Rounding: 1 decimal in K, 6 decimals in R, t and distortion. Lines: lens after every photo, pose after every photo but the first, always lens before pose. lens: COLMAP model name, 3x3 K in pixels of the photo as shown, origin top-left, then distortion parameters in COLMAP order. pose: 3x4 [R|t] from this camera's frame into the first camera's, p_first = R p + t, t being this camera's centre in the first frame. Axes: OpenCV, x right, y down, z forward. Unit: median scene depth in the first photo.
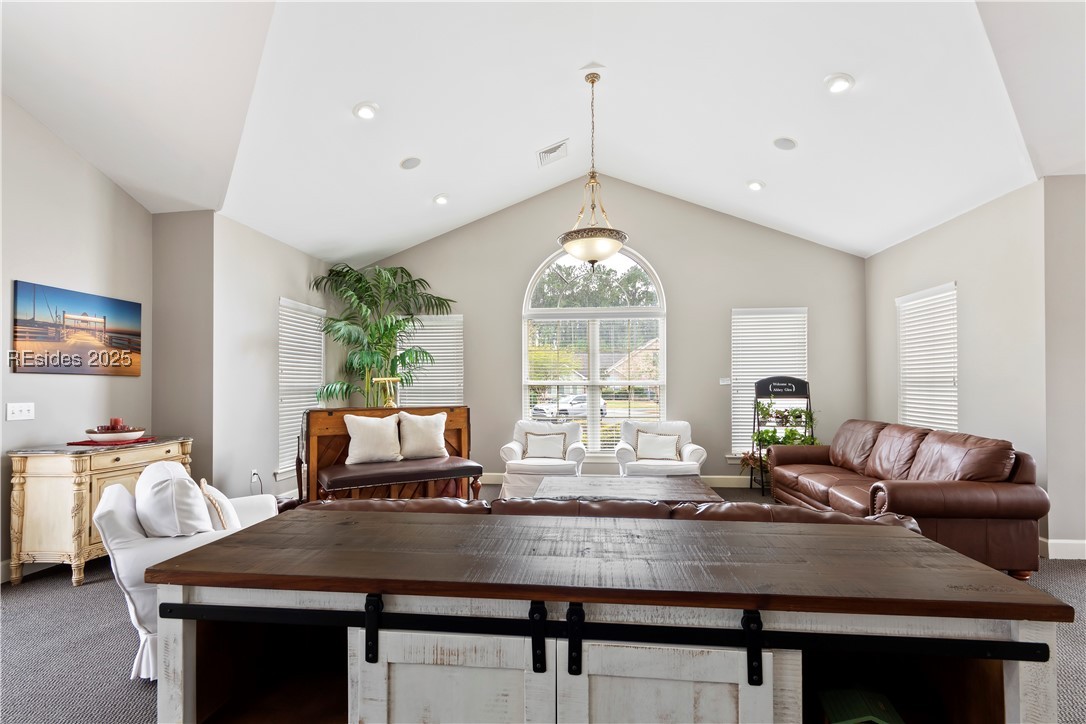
lens RADIAL K [[499.5, 0, 537.0], [0, 499.5, 377.7], [0, 0, 1]] dist [0.004595, 0.000075]
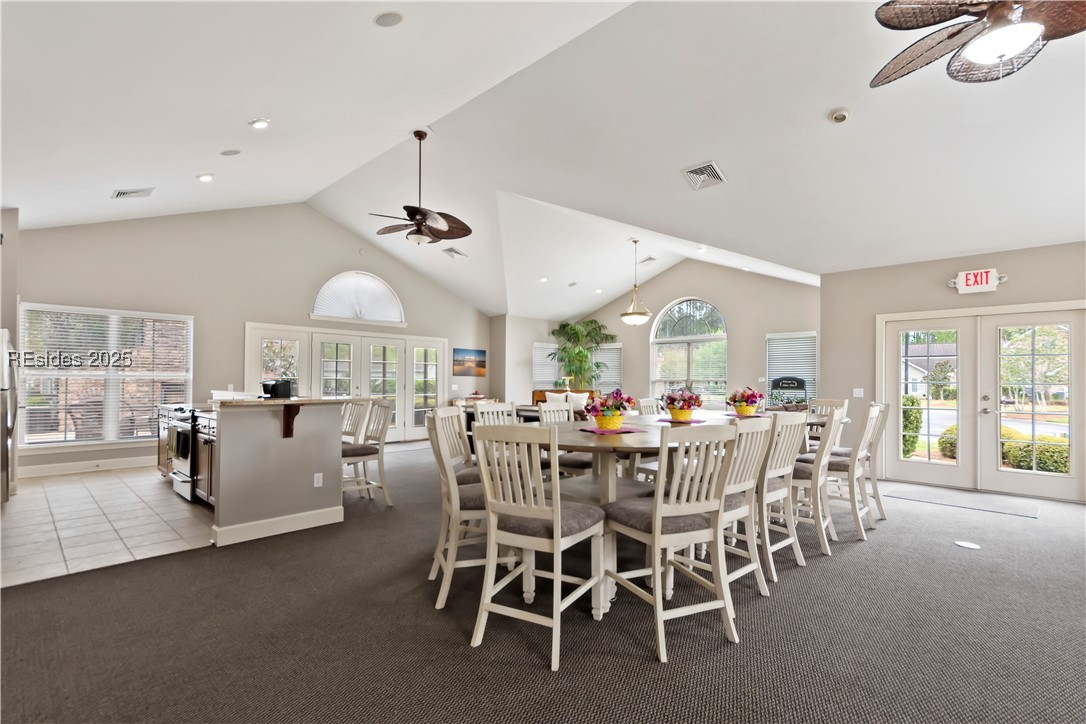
lens RADIAL K [[499.5, 0, 543.5], [0, 499.5, 372.3], [0, 0, 1]] dist [0.004595, 0.000075]
pose [[0.796988, -0.002326, -0.603990, 1.095044], [0.000720, 0.999996, -0.002902, -0.016752], [0.603994, 0.001878, 0.796987, -0.977475]]
